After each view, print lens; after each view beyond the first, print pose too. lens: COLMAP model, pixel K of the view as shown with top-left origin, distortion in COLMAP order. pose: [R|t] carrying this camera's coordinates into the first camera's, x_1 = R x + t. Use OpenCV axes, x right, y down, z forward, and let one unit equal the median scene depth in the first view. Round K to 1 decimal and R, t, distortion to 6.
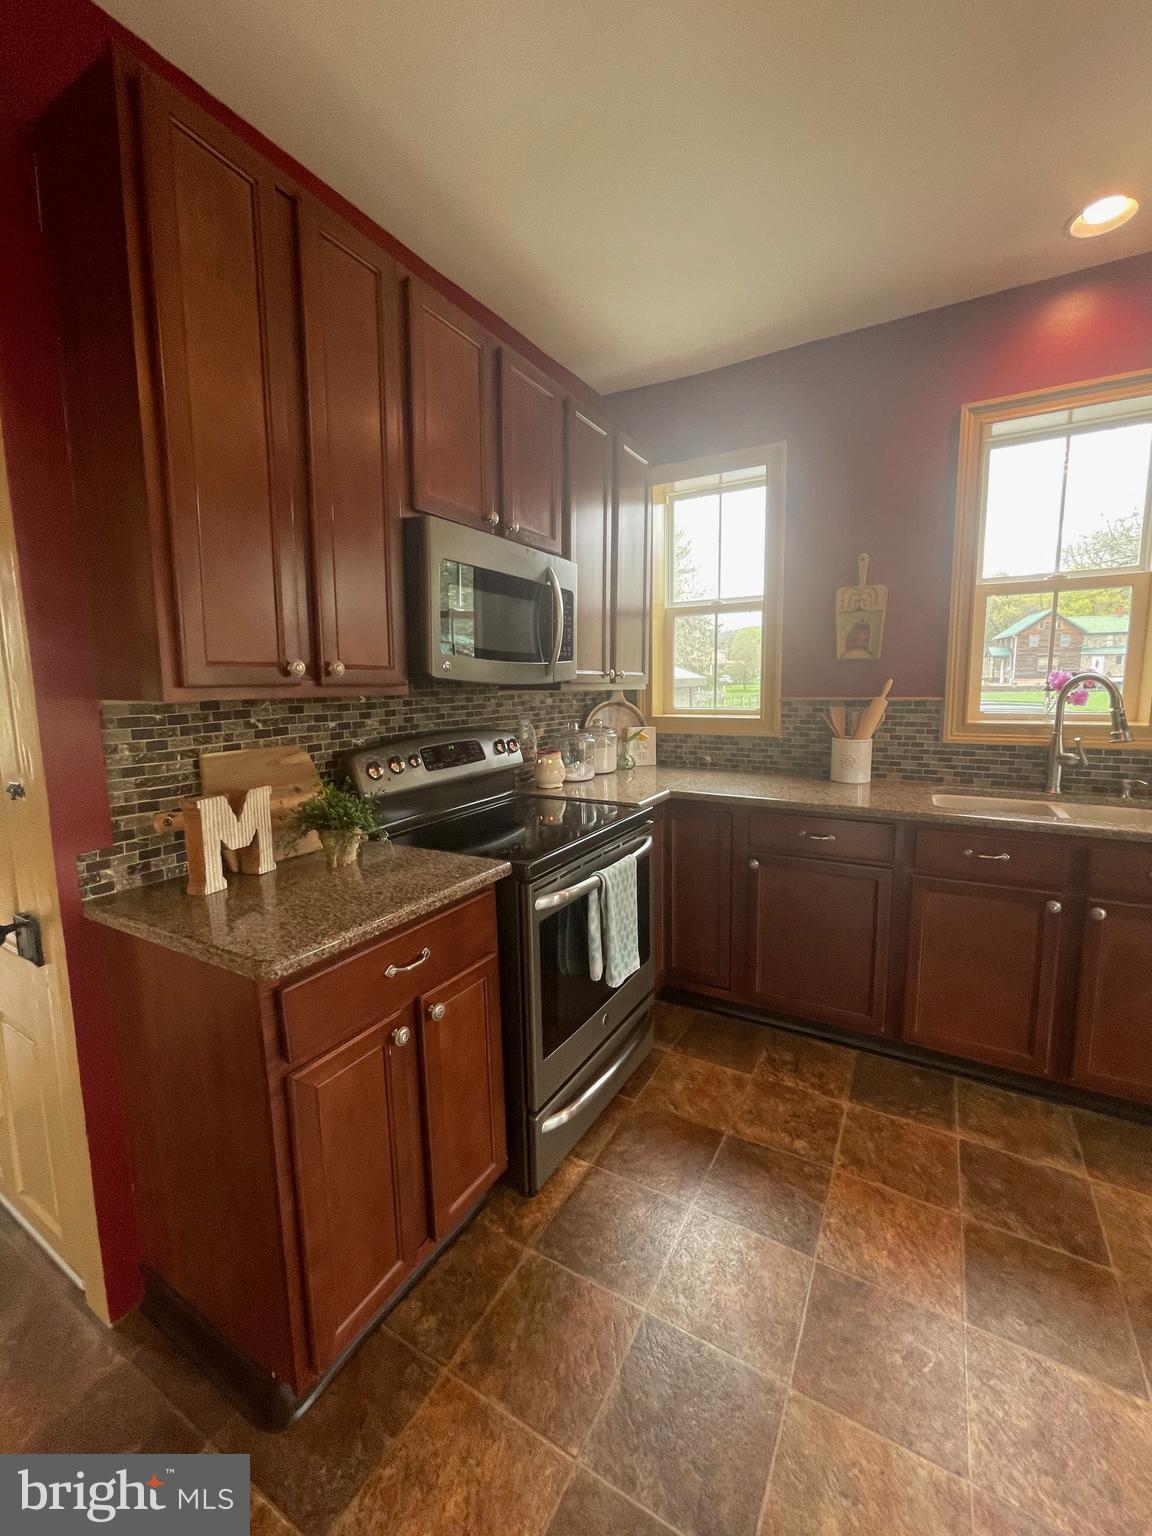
lens RADIAL K [[620.8, 0, 576.7], [0, 620.8, 759.2], [0, 0, 1]] dist [-0.003225, -0.000568]
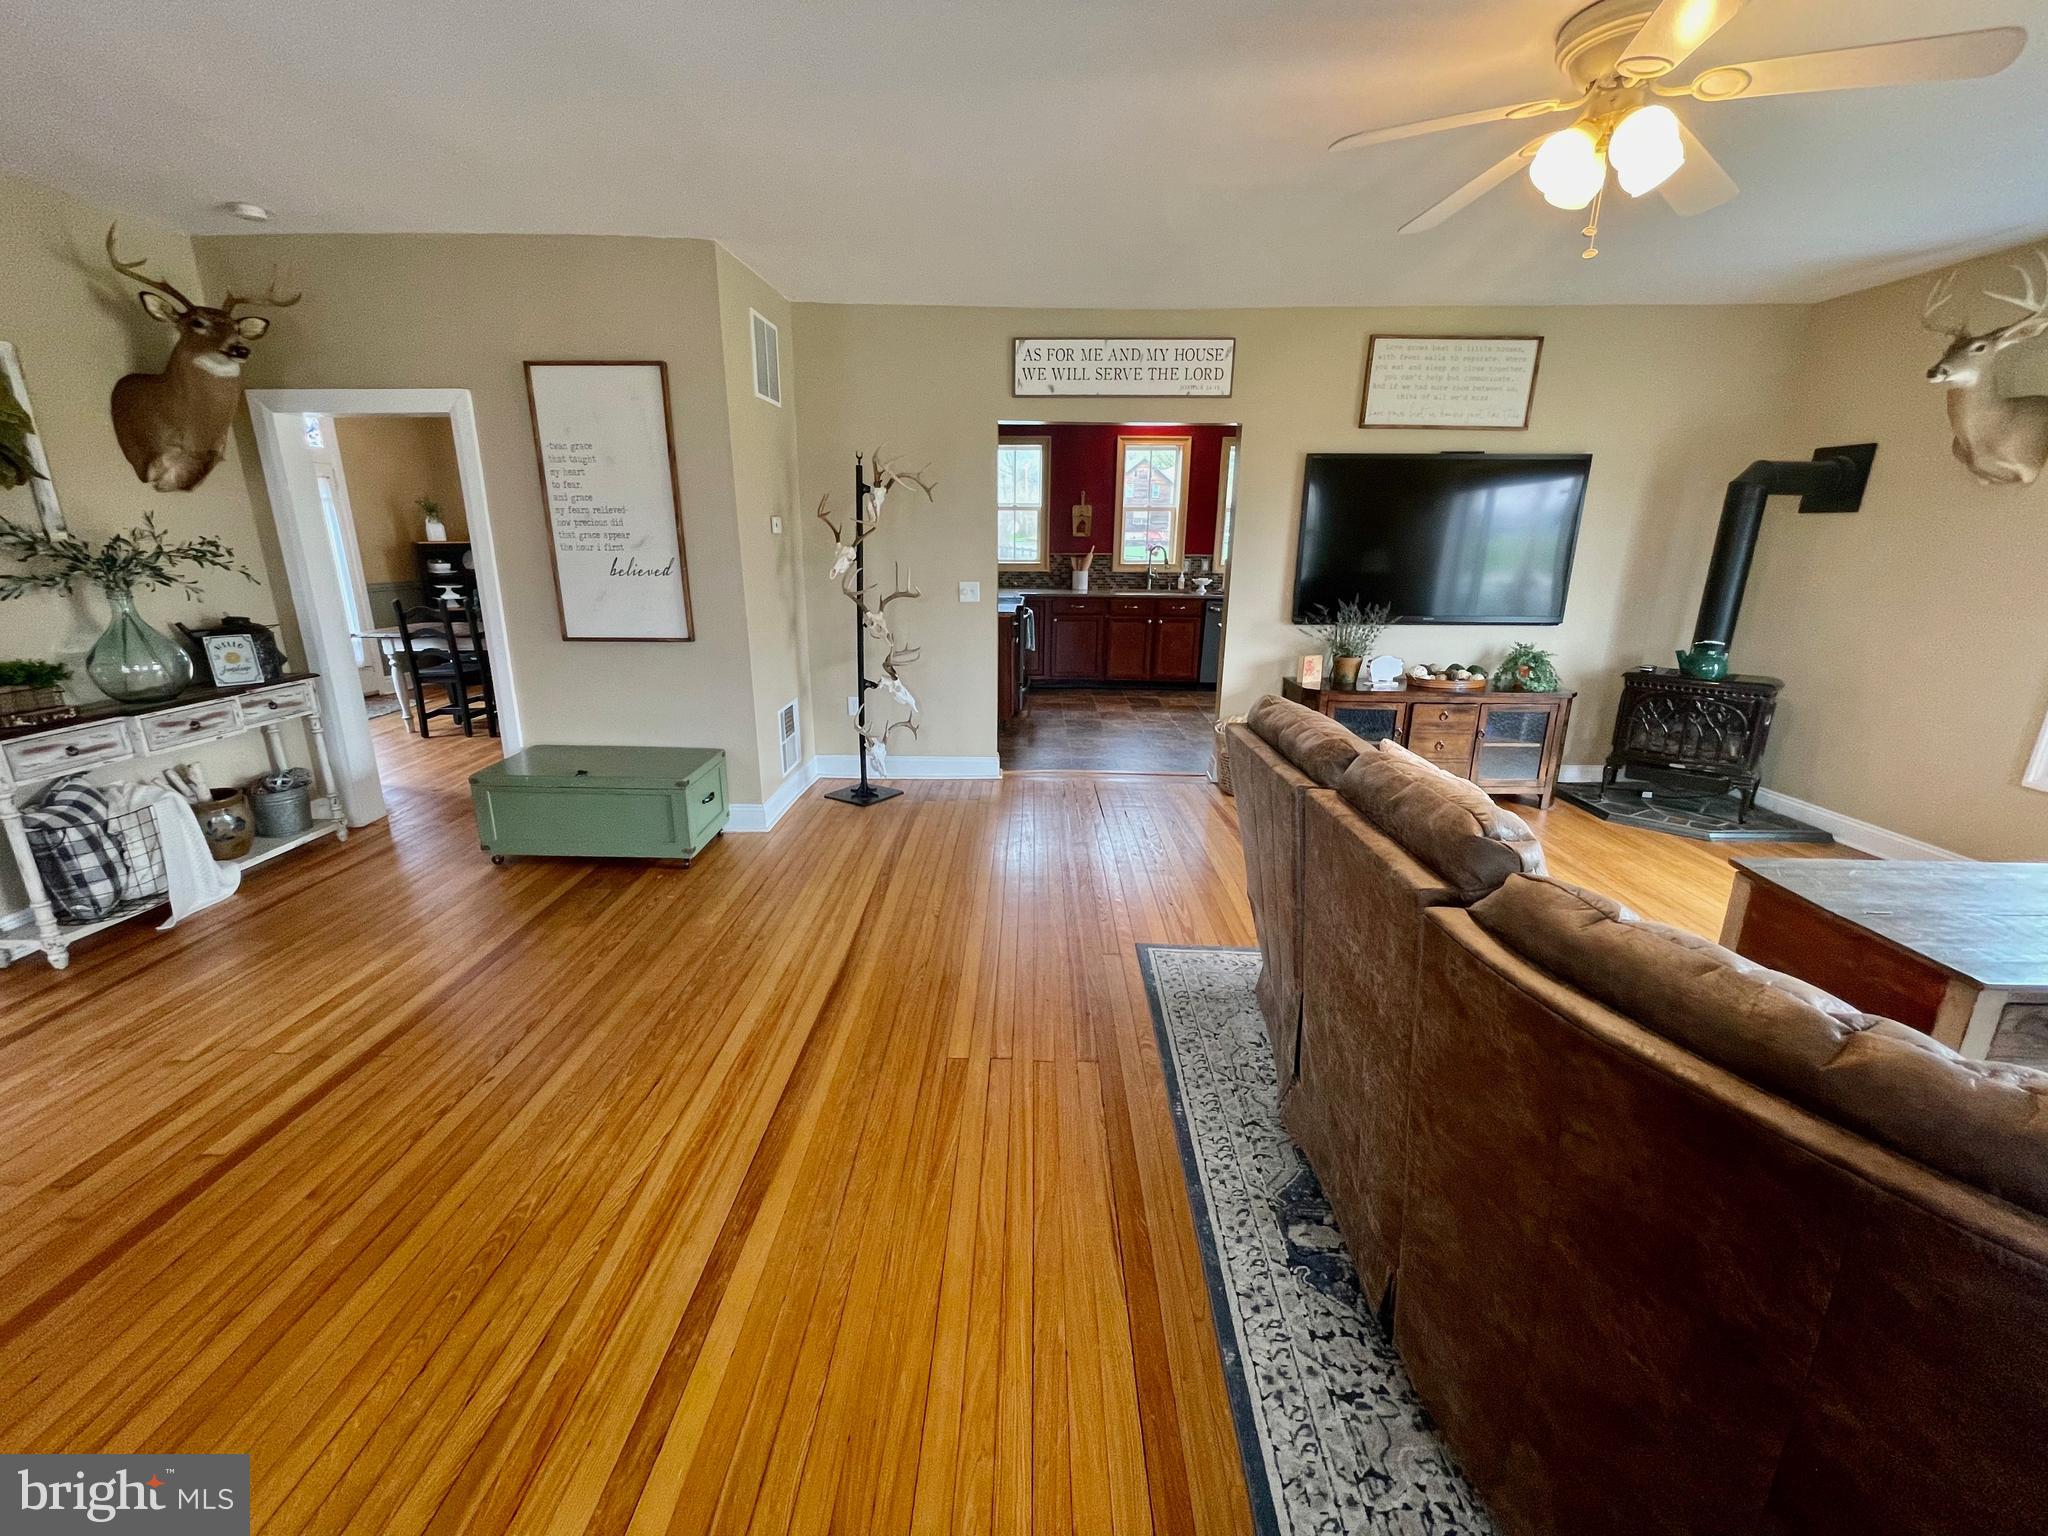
lens RADIAL K [[827.8, 0, 1014.1], [0, 827.8, 766.6], [0, 0, 1]] dist [-0.003225, -0.000568]
pose [[0.879636, -0.114380, 0.461690, -1.426401], [0.044566, 0.986205, 0.159415, 0.202805], [-0.473555, -0.119651, 0.872599, -1.866473]]
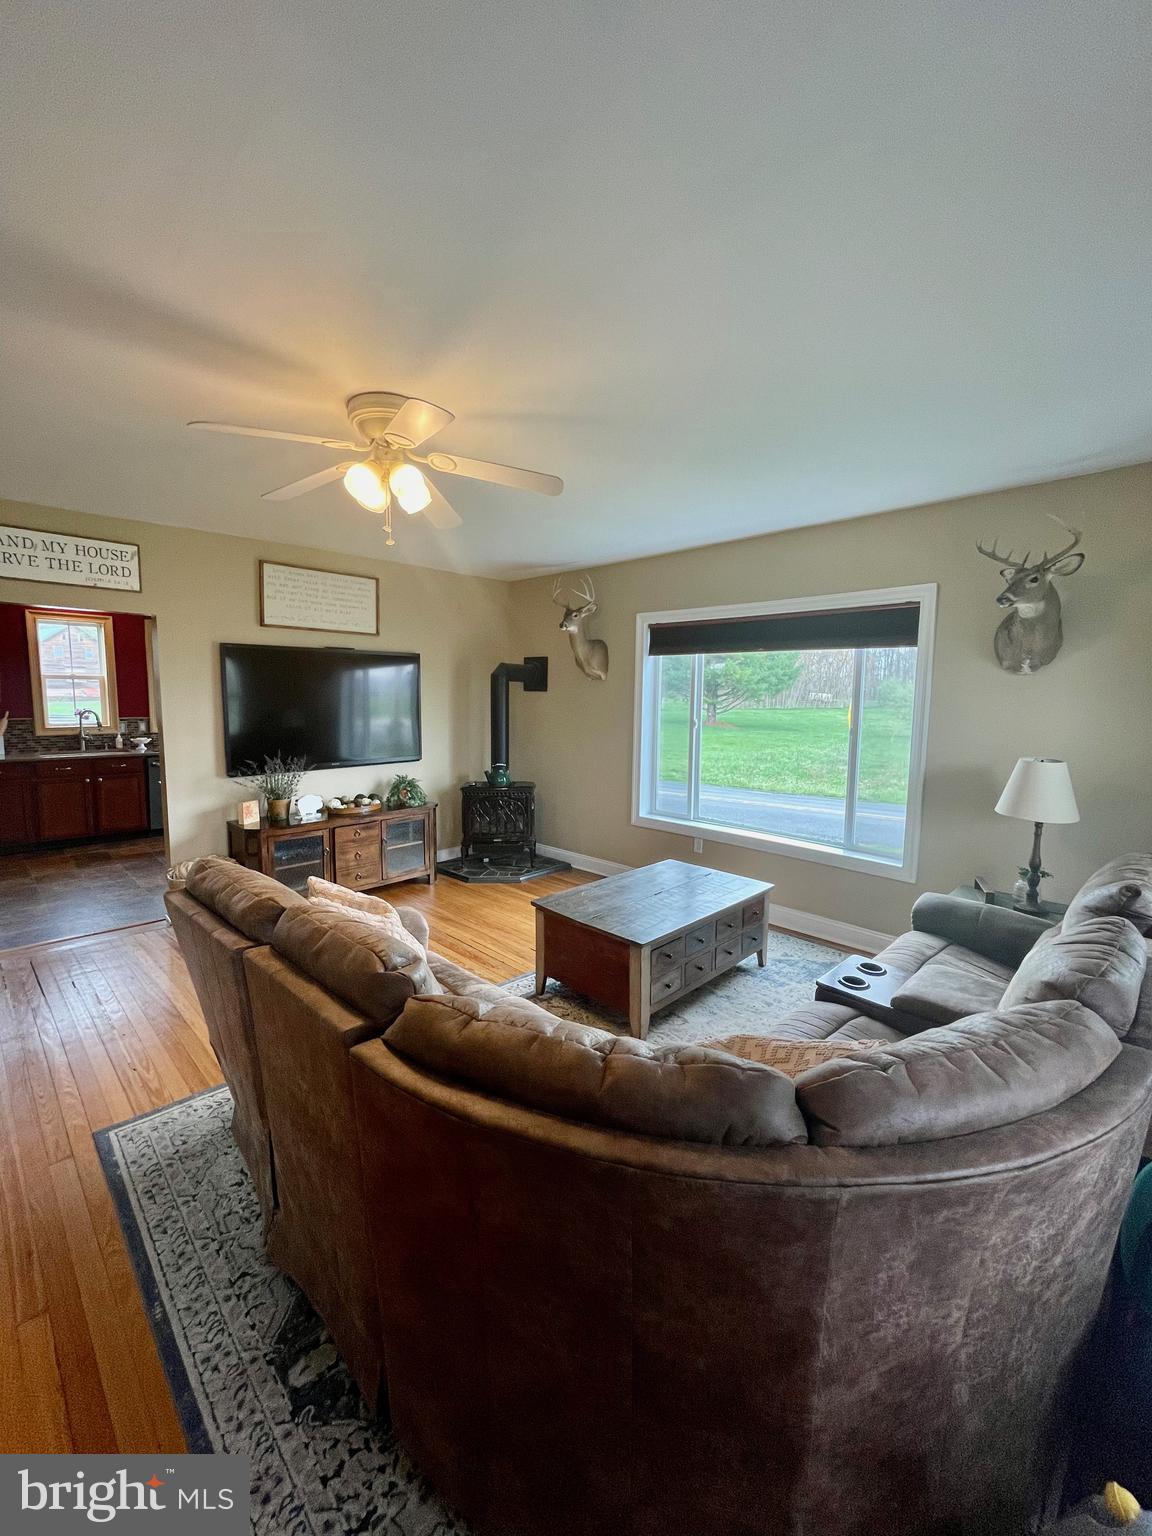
lens RADIAL K [[620.8, 0, 576.7], [0, 620.8, 759.2], [0, 0, 1]] dist [-0.003225, -0.000568]
pose [[0.250844, -0.088663, 0.963958, -1.358718], [0.109262, 0.992026, 0.062812, 0.156435], [-0.961841, 0.089568, 0.258532, -1.851286]]
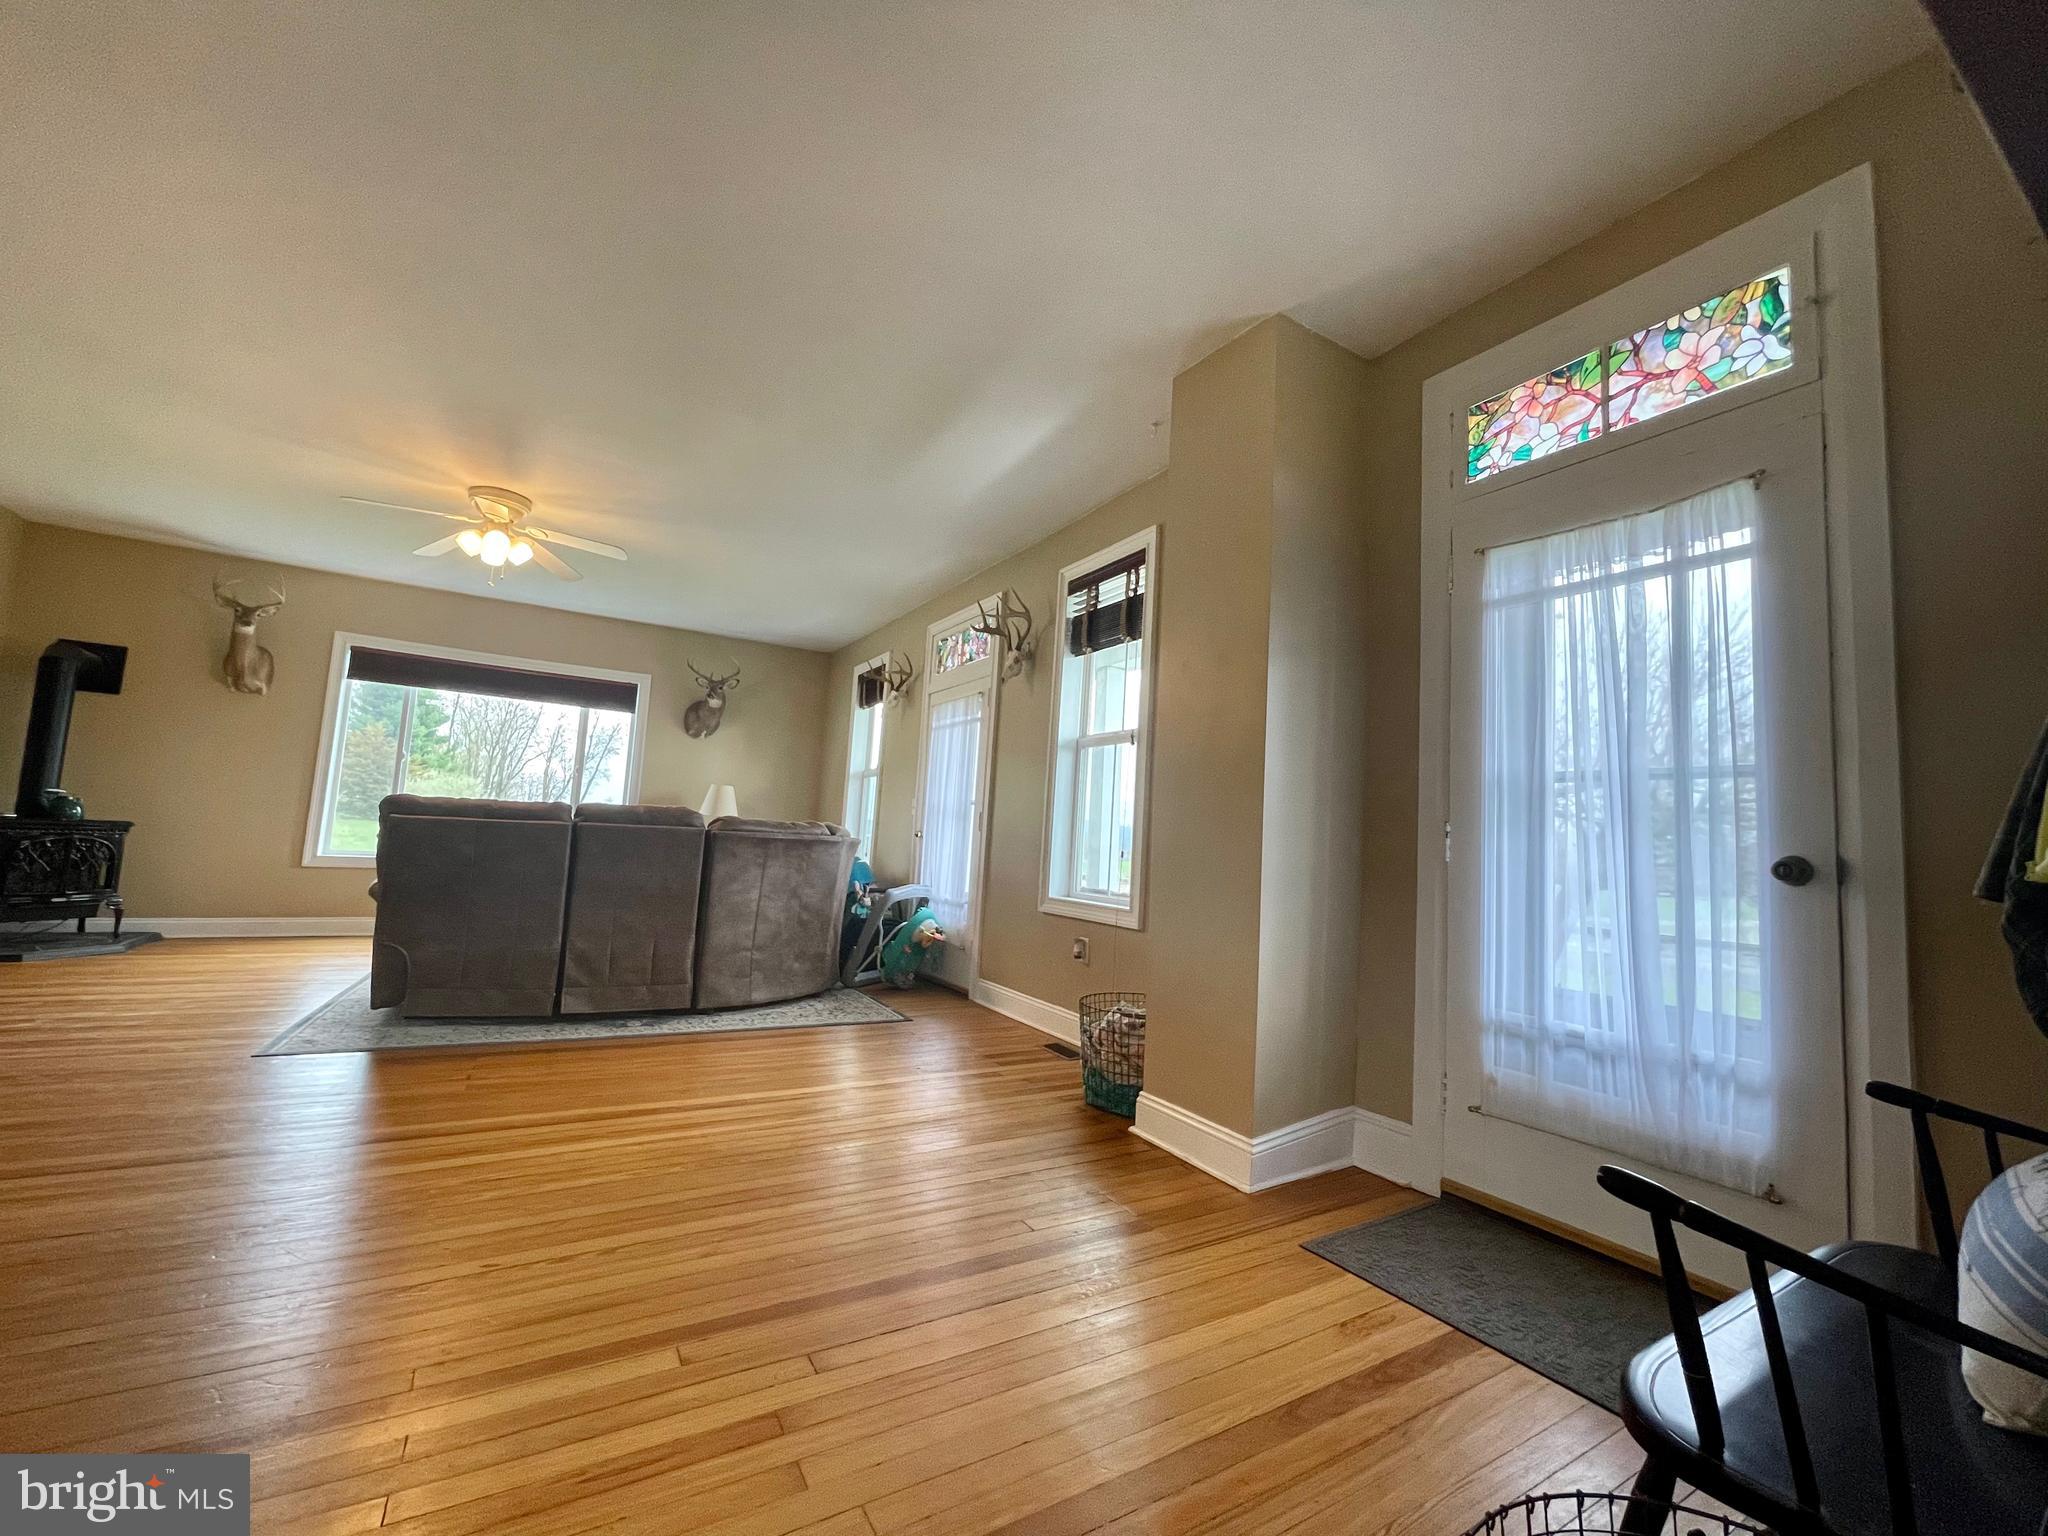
lens RADIAL K [[817.1, 0, 1017.5], [0, 817.1, 769.8], [0, 0, 1]] dist [-0.002608, -0.000313]
pose [[-0.868582, 0.007225, 0.495494, -2.334667], [0.017346, 0.999724, 0.015830, 0.250041], [-0.495243, 0.022344, -0.868467, -0.401515]]
